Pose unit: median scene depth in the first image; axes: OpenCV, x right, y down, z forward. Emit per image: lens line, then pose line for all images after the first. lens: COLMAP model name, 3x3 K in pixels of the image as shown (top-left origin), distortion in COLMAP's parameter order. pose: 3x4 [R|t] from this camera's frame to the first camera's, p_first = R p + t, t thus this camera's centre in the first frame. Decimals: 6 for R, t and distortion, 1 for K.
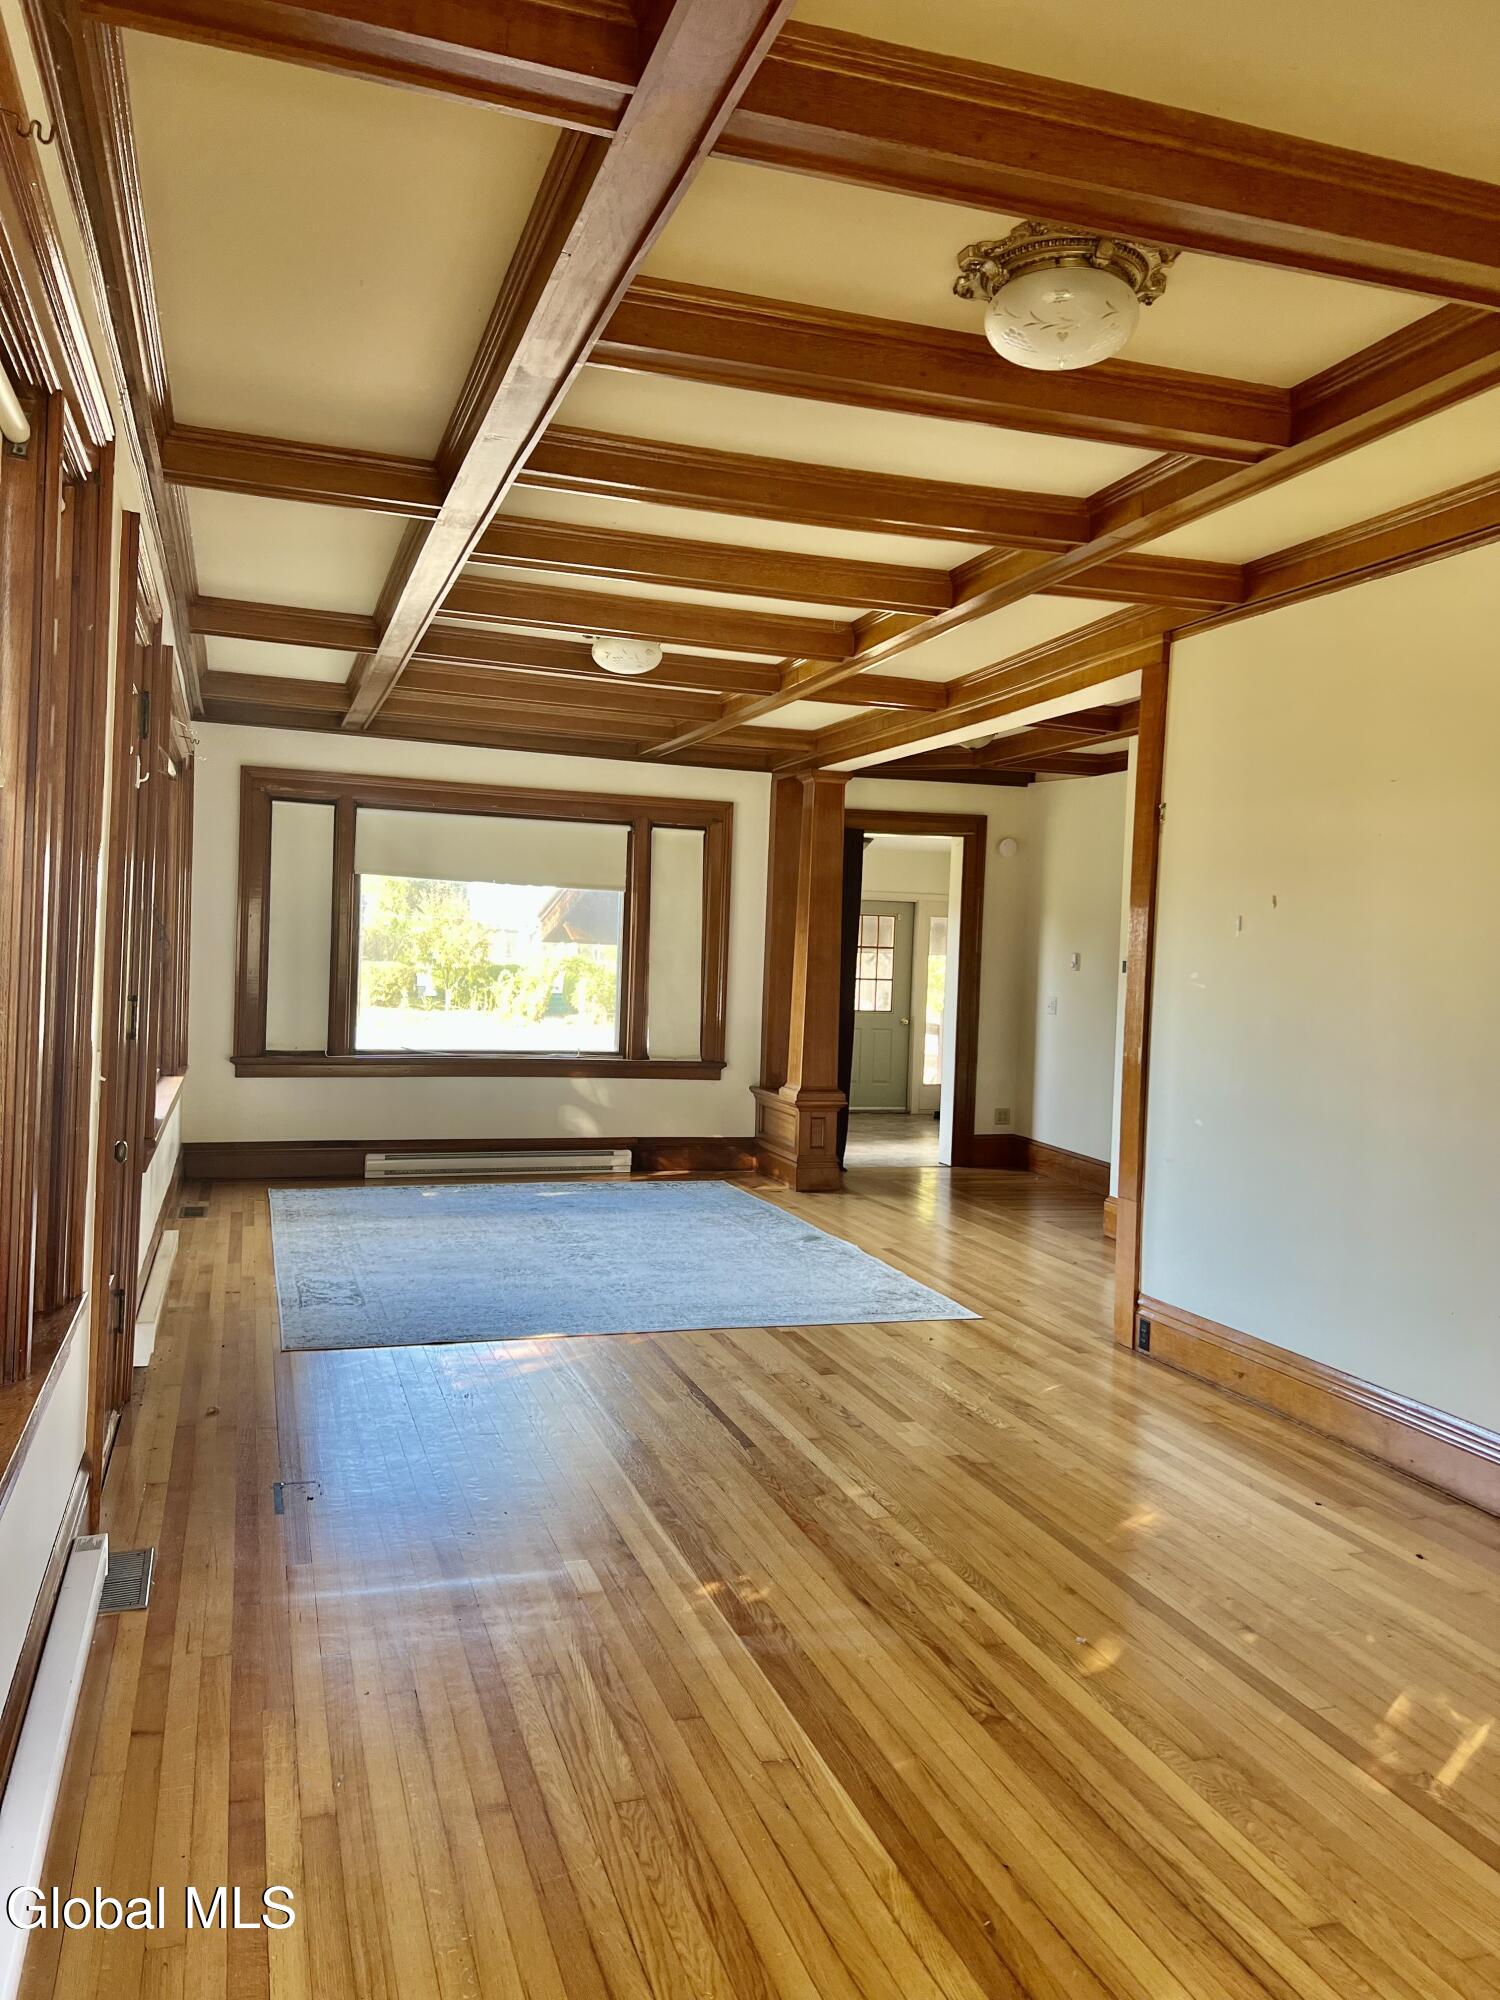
lens RADIAL K [[1505.9, 0, 761.6], [0, 1505.9, 996.3], [0, 0, 1]] dist [0.071399, -0.081819]
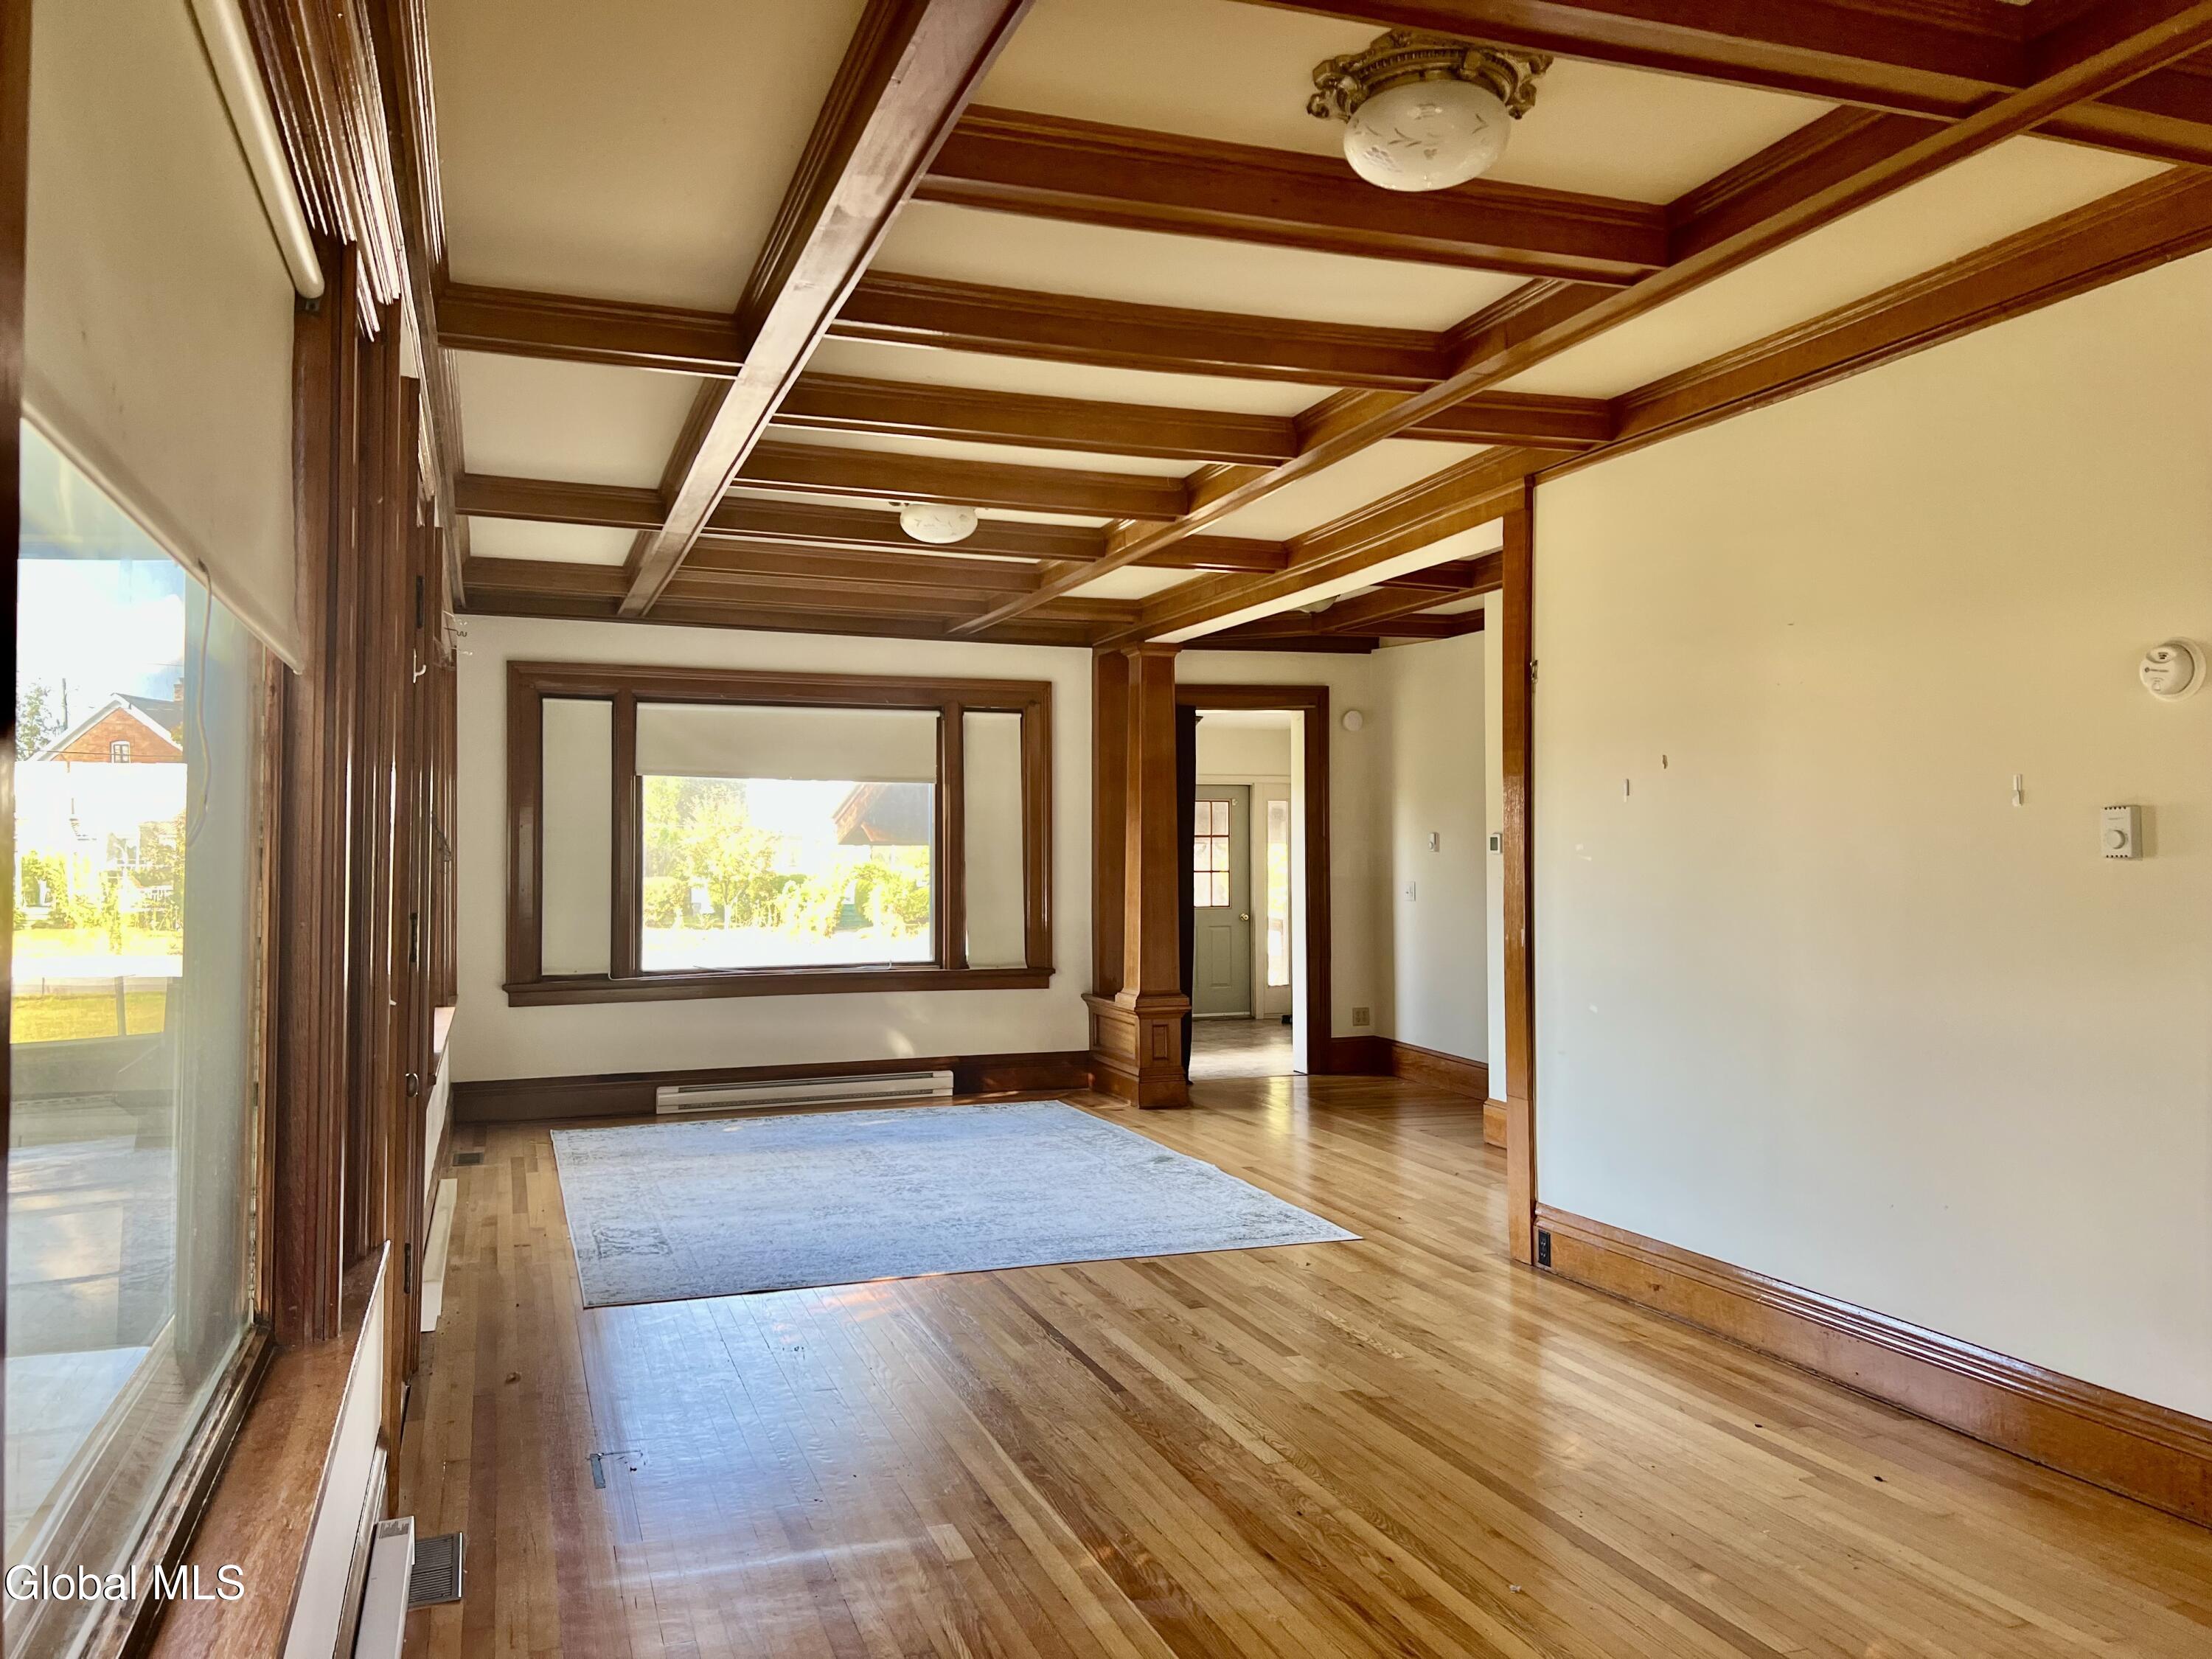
lens RADIAL K [[1665.5, 0, 1093.0], [0, 1665.5, 831.5], [0, 0, 1]] dist [0.071399, -0.081819]
pose [[0.999095, -0.038431, 0.018220, -0.027516], [0.039173, 0.998337, -0.042282, 0.009119], [-0.016564, 0.042958, 0.998940, -0.001037]]
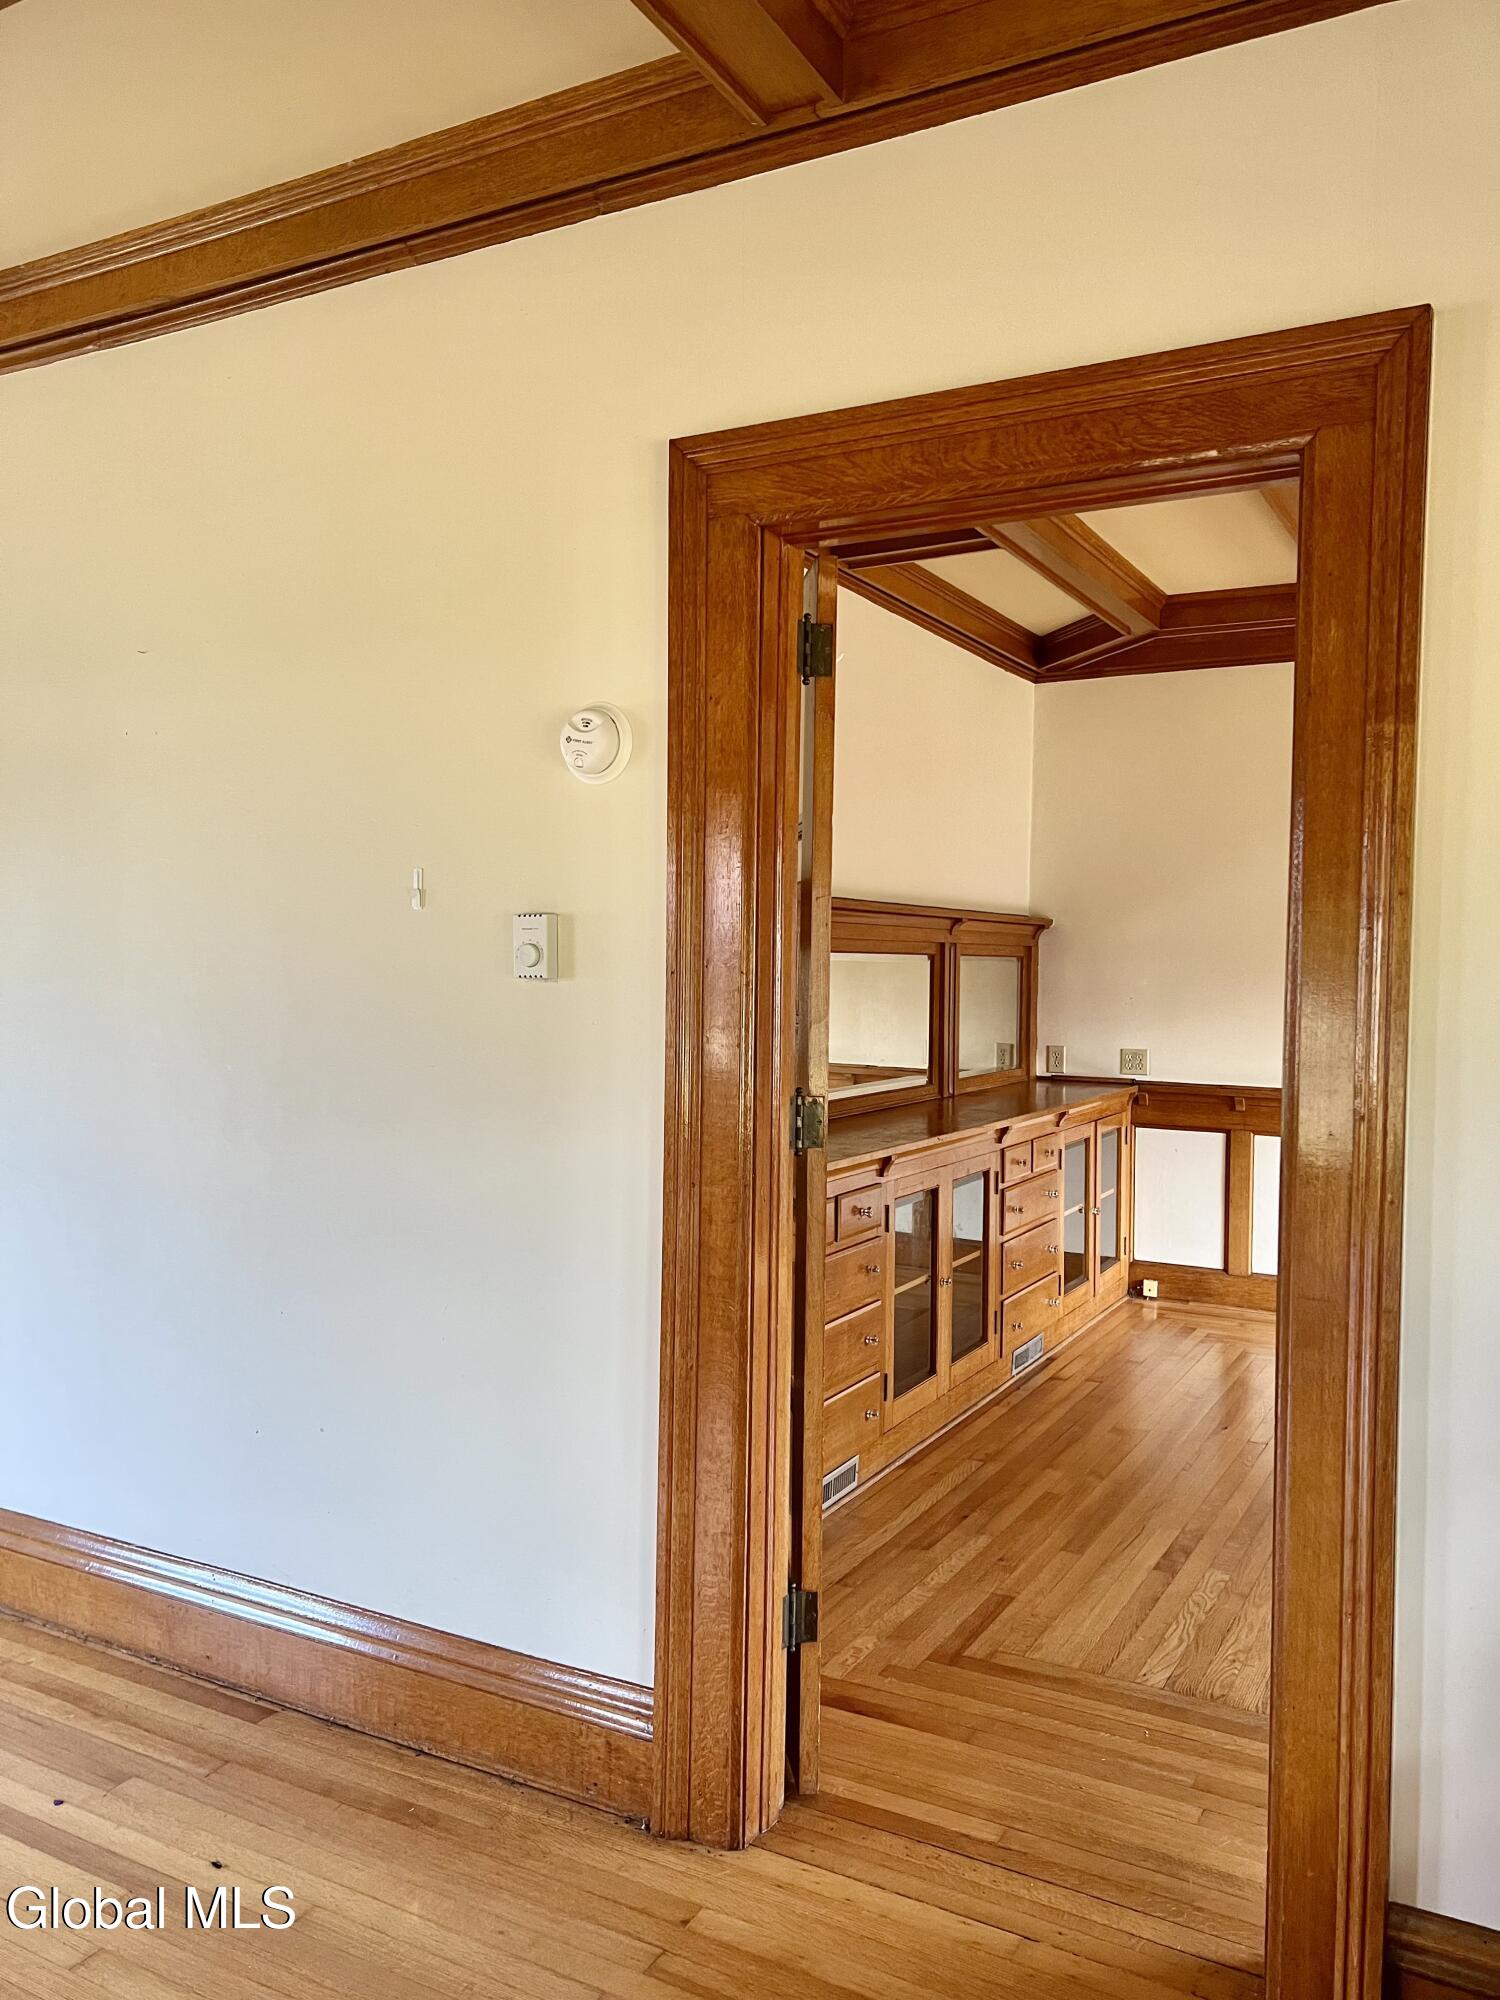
lens RADIAL K [[1505.9, 0, 757.8], [0, 1505.9, 1000.6], [0, 0, 1]] dist [0.071399, -0.081819]
pose [[0.736616, -0.043140, 0.674934, 0.150752], [0.030889, 0.999068, 0.030146, 0.000701], [-0.675606, -0.001358, 0.737262, 0.314130]]
